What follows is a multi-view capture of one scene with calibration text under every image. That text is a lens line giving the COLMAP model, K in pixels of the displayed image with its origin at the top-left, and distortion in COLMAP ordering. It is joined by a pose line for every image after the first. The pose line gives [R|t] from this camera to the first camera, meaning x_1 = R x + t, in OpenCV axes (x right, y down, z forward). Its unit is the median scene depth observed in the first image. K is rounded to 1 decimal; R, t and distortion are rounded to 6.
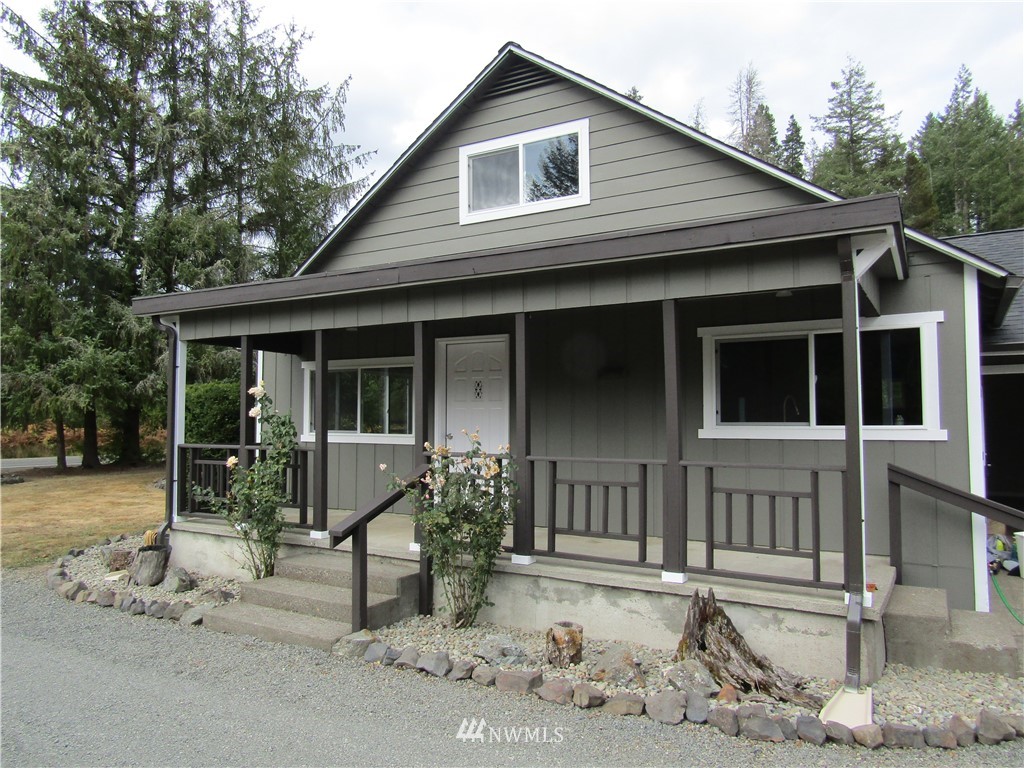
lens RADIAL K [[734.5, 0, 512.0], [0, 734.5, 384.0], [0, 0, 1]] dist [-0.001264, -0.004800]
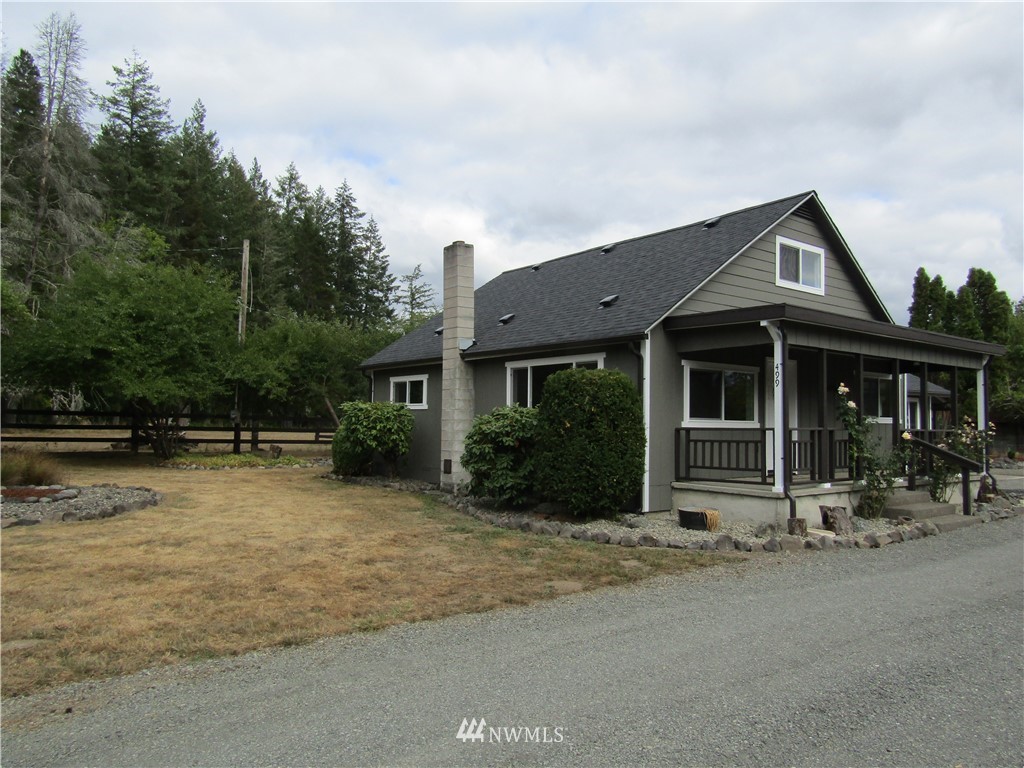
lens RADIAL K [[734.5, 0, 512.0], [0, 734.5, 384.0], [0, 0, 1]] dist [-0.001264, -0.004800]
pose [[0.366079, 0.046277, 0.929432, -1.849645], [-0.050630, 0.998274, -0.029763, 0.080134], [-0.929205, -0.036161, 0.367790, 0.989620]]
